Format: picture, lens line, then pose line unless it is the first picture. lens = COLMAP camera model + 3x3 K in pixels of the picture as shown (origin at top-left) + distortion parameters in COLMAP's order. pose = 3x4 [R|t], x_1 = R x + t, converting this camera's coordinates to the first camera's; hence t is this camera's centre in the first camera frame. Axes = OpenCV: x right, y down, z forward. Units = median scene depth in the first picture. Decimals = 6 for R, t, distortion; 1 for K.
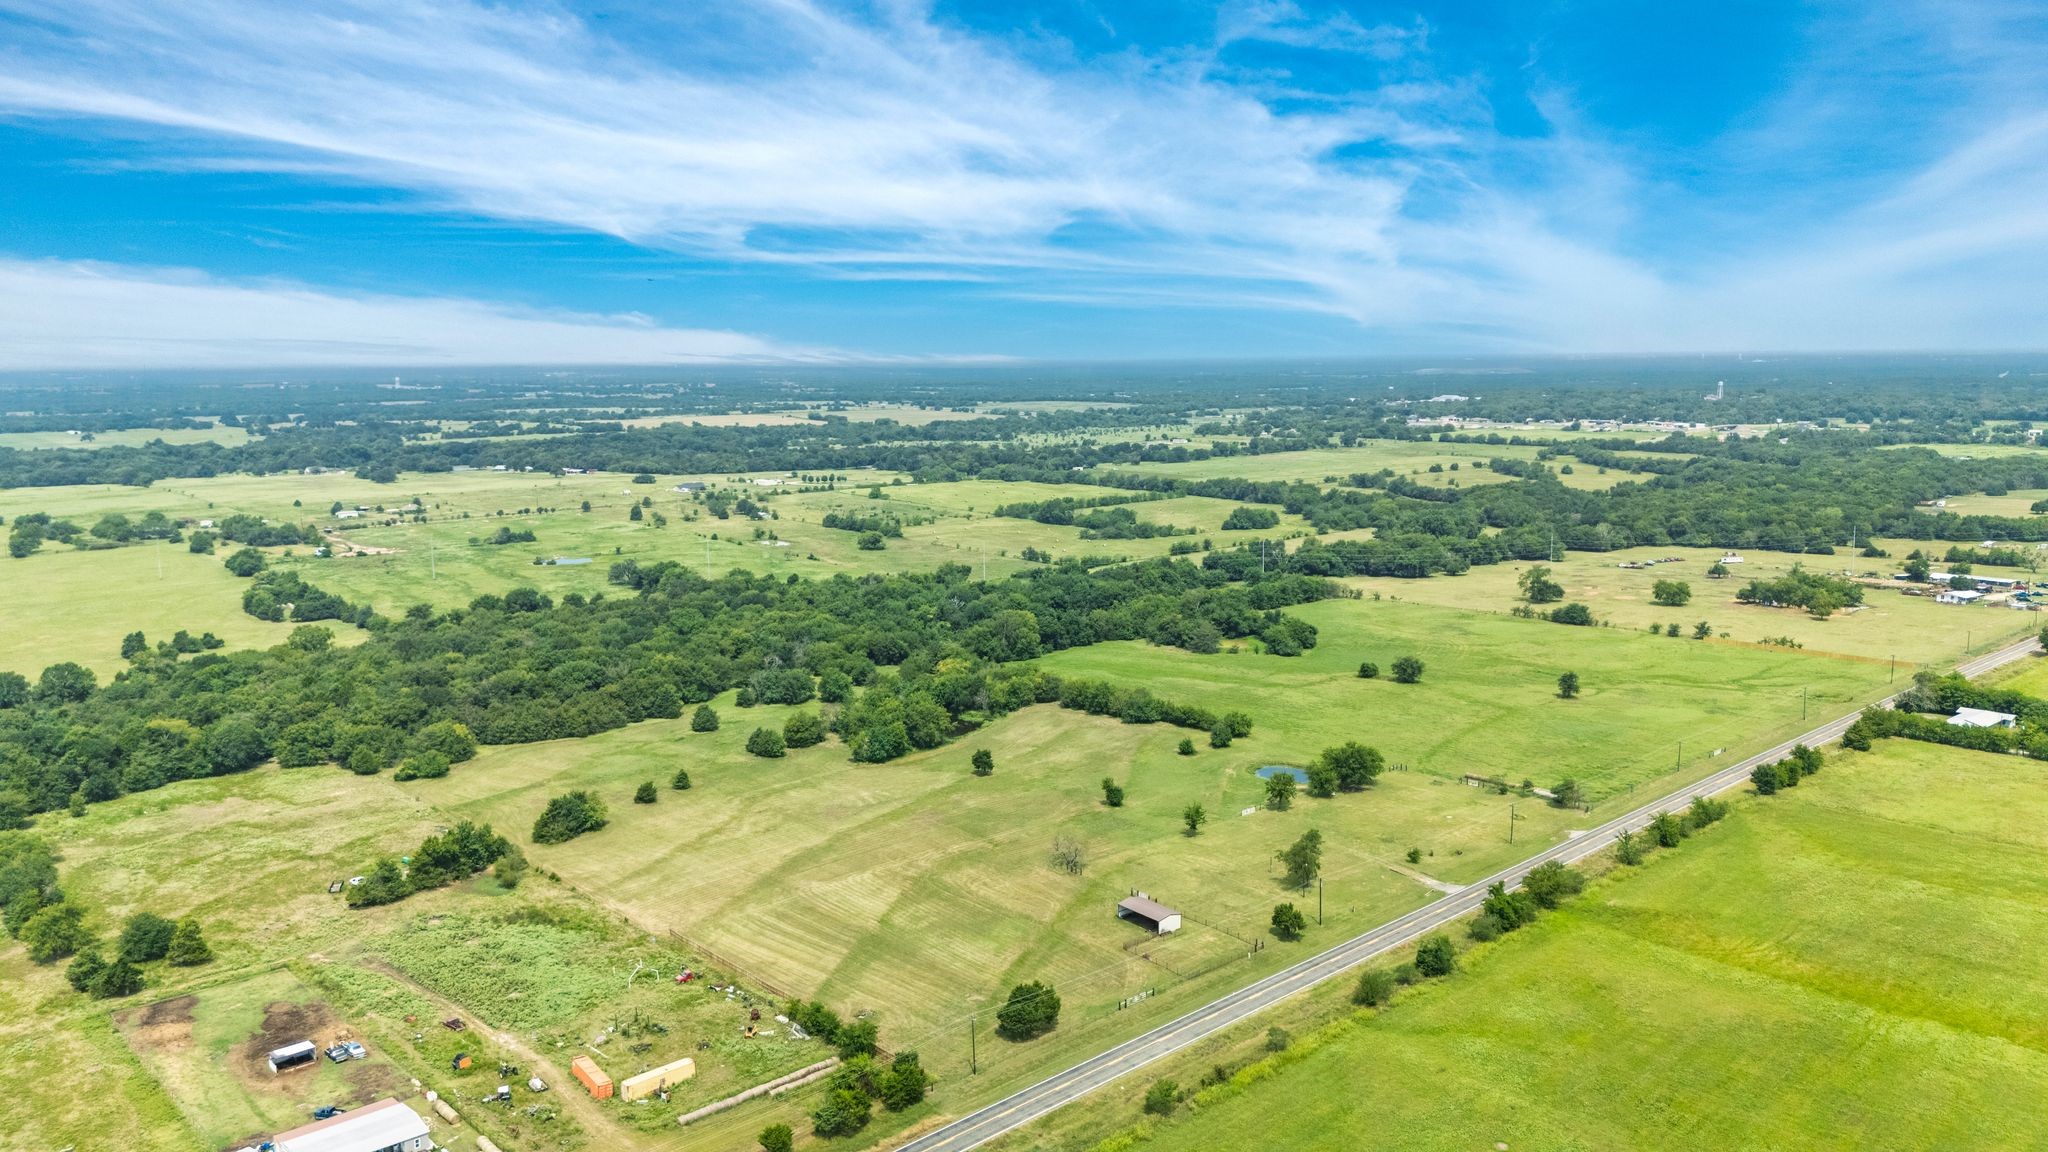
lens RADIAL K [[1462.3, 0, 1024.1], [0, 1462.3, 562.3], [0, 0, 1]] dist [0.066077, -0.057769]
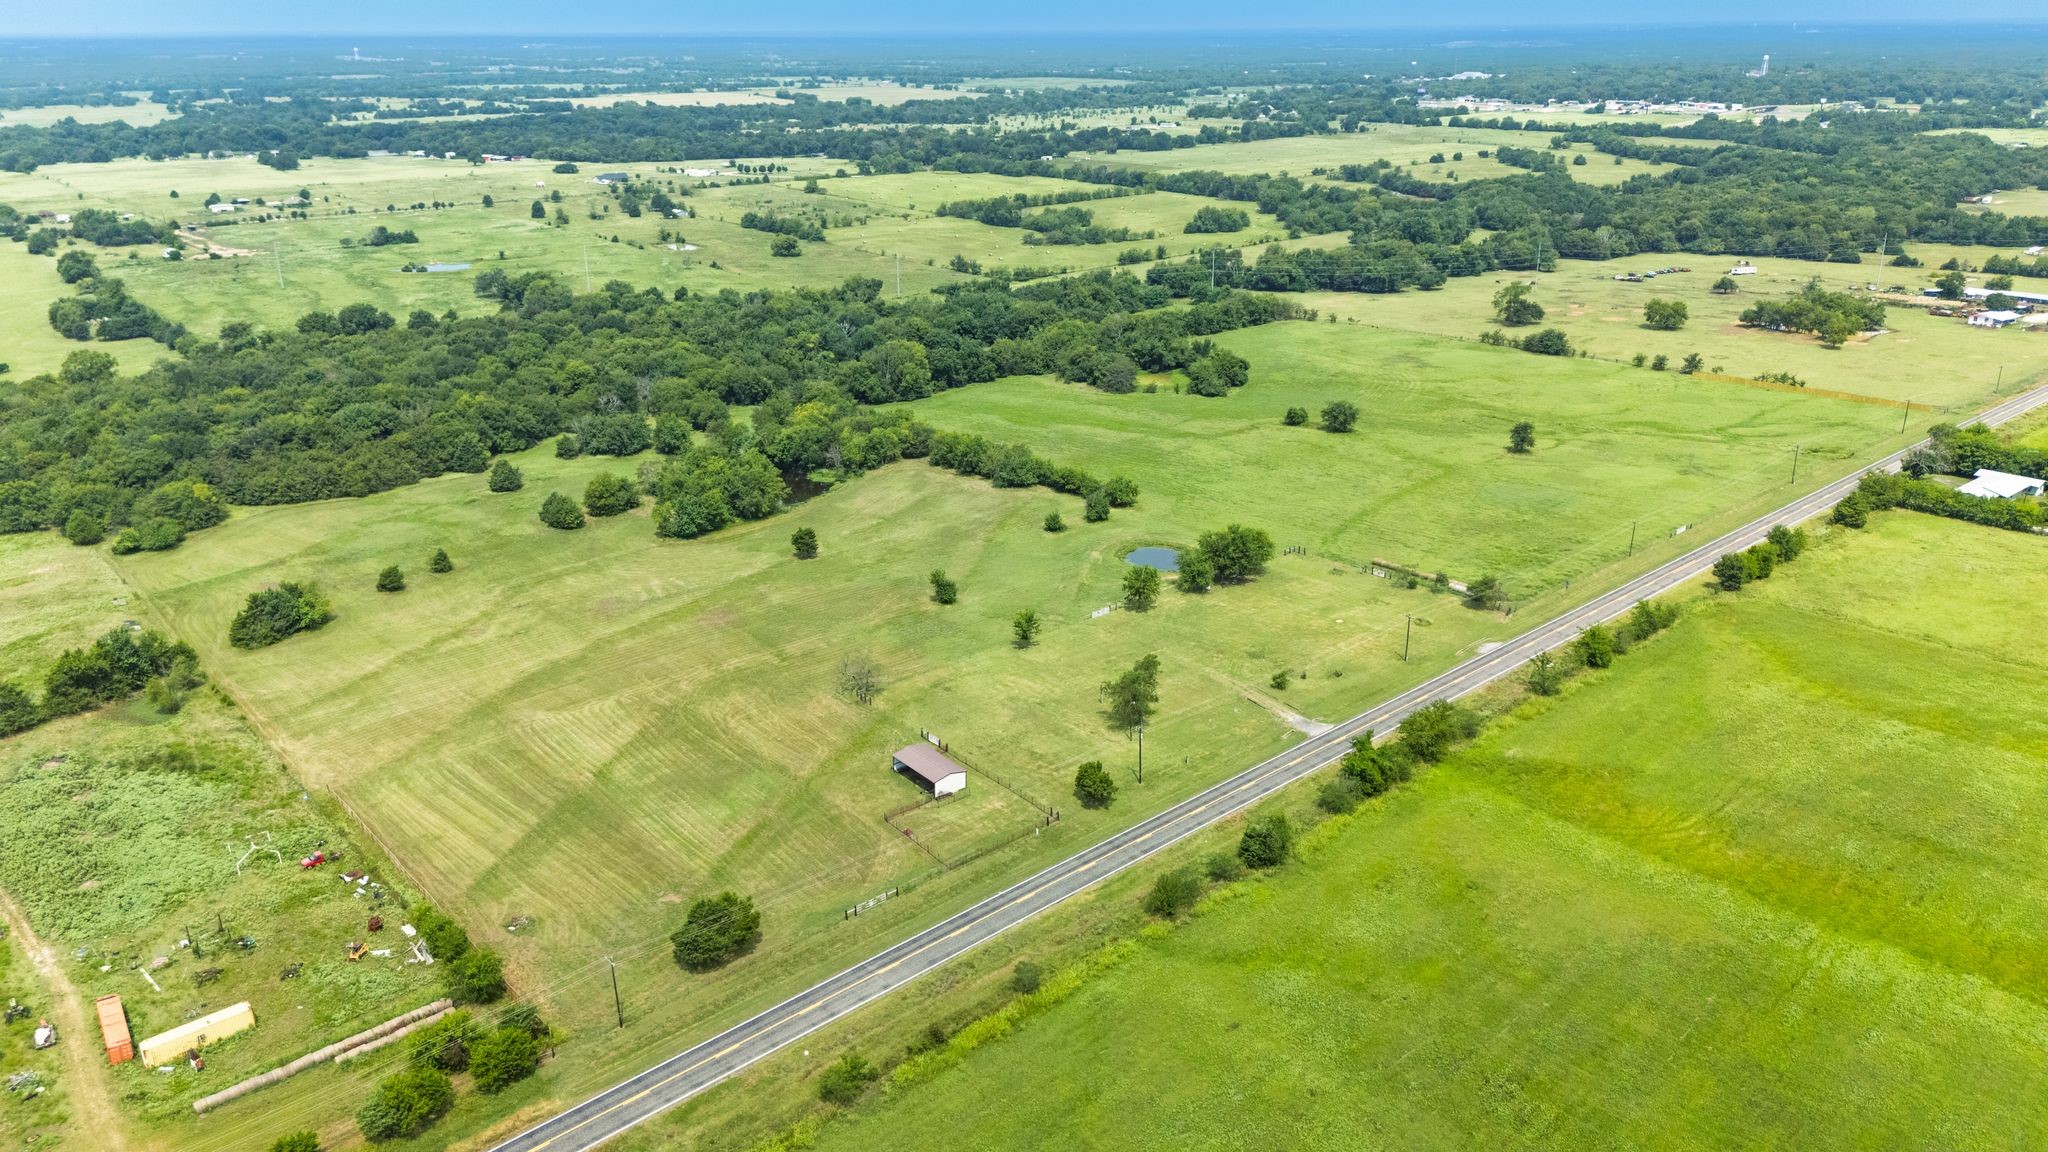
lens RADIAL K [[1462.3, 0, 1042.0], [0, 1462.3, 572.5], [0, 0, 1]] dist [0.066077, -0.057769]
pose [[0.999995, 0.000684, 0.003162, 0.099892], [-0.001342, 0.977061, 0.212955, -0.022969], [-0.002944, -0.212958, 0.977057, 0.173057]]
